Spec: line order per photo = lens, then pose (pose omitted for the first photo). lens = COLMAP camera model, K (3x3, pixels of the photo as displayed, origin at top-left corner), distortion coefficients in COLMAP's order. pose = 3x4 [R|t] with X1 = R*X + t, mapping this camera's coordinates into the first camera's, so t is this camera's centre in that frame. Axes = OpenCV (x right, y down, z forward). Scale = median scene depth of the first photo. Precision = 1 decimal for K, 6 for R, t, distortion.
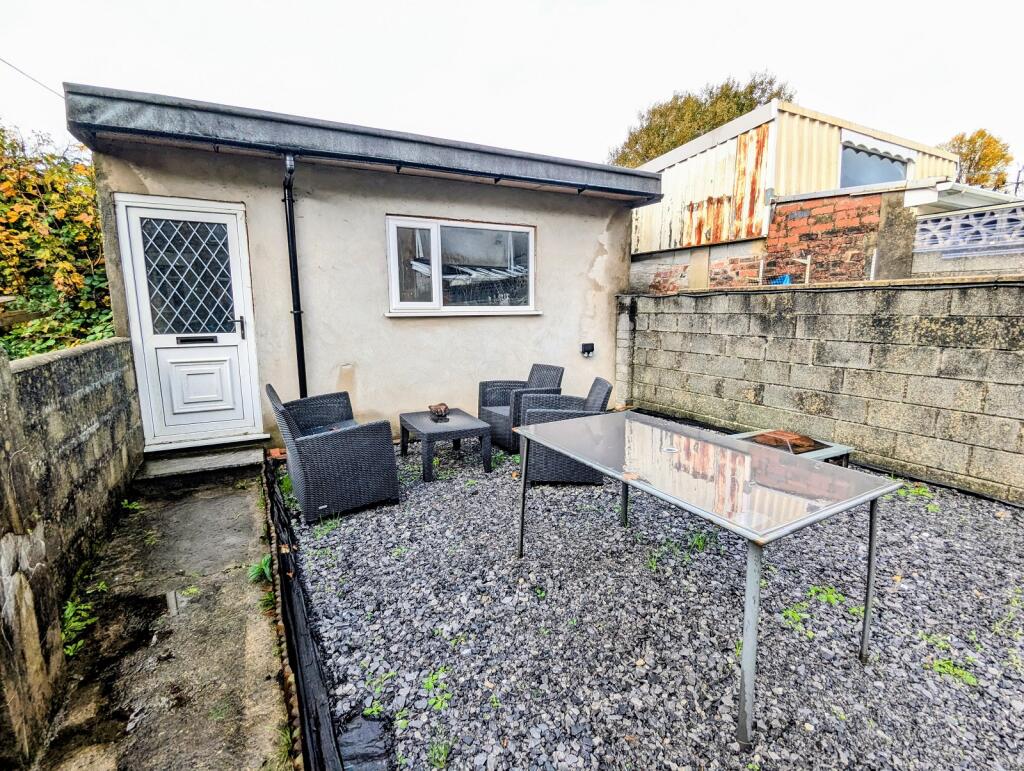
lens RADIAL K [[484.6, 0, 512.0], [0, 484.6, 385.5], [0, 0, 1]] dist [0.000937, -0.000428]
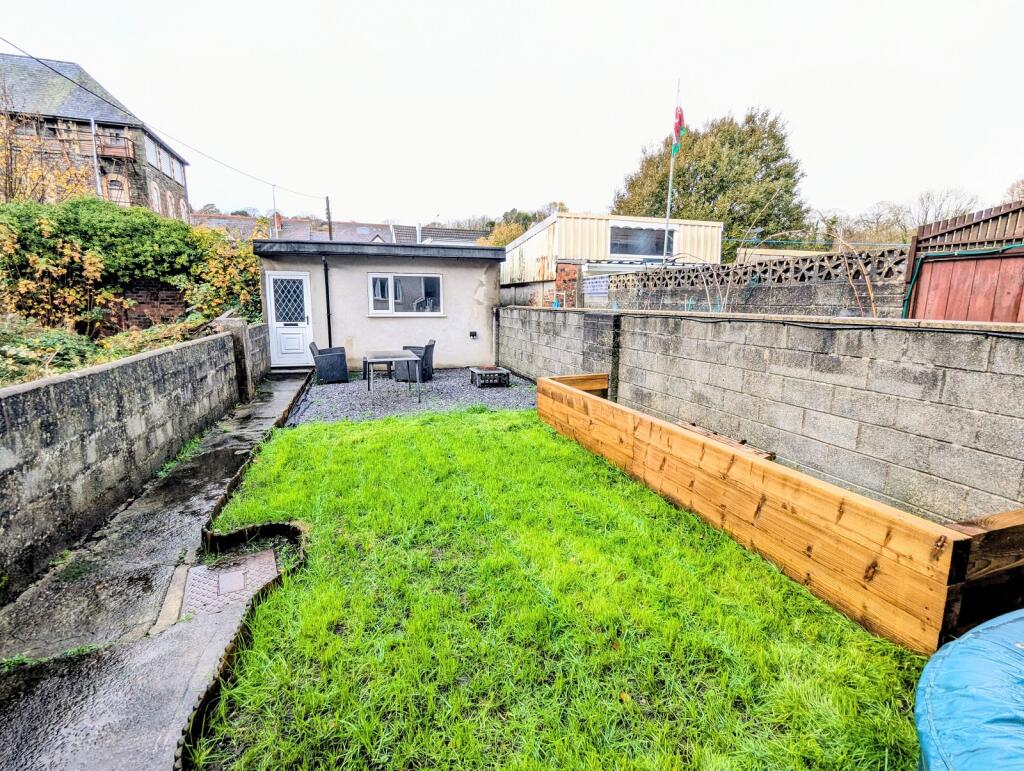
lens RADIAL K [[484.6, 0, 512.0], [0, 484.6, 385.5], [0, 0, 1]] dist [0.000937, -0.000428]
pose [[0.980627, 0.048445, -0.189797, 0.879721], [-0.046047, 0.998794, 0.017027, 0.115086], [0.190393, -0.007958, 0.981676, -1.142268]]
